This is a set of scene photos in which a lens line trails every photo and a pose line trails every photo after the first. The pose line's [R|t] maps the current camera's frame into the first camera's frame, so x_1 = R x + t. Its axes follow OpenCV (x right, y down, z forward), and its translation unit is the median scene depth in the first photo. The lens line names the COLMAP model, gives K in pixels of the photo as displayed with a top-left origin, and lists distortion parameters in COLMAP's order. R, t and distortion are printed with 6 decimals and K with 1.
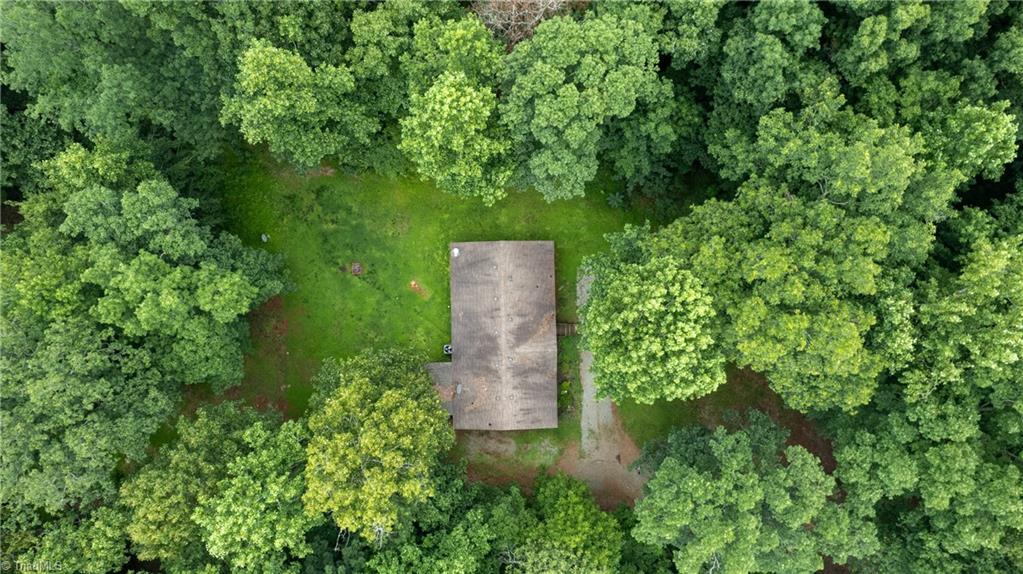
lens RADIAL K [[655.4, 0, 510.3], [0, 655.4, 286.4], [0, 0, 1]] dist [-0.045726, 0.016192]
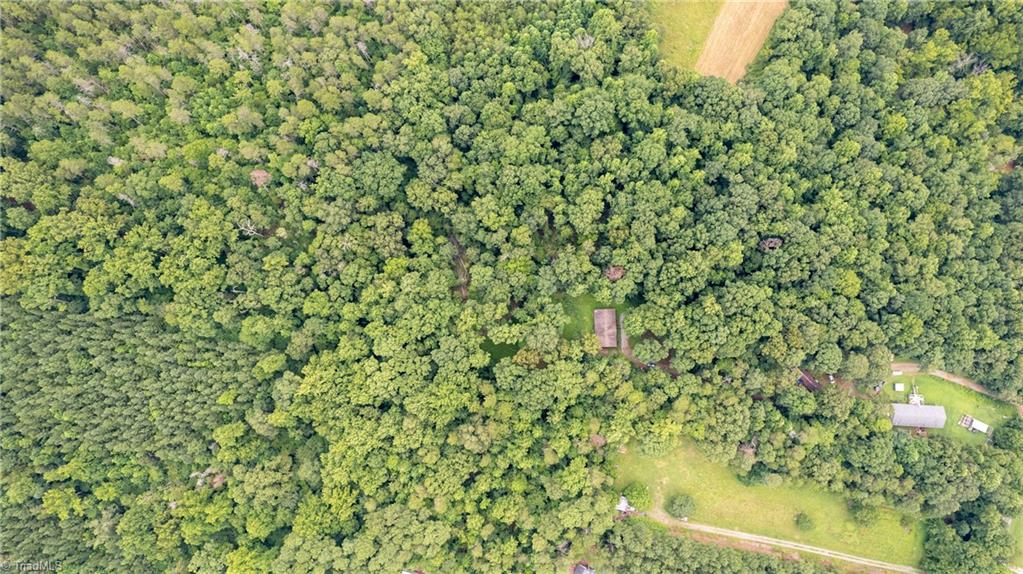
lens RADIAL K [[655.4, 0, 512.8], [0, 655.4, 288.5], [0, 0, 1]] dist [-0.045726, 0.016192]
pose [[0.999922, -0.012007, -0.003316, -1.024906], [0.011795, 0.998261, -0.057765, 0.077870], [0.004004, 0.057721, 0.998325, -5.869495]]
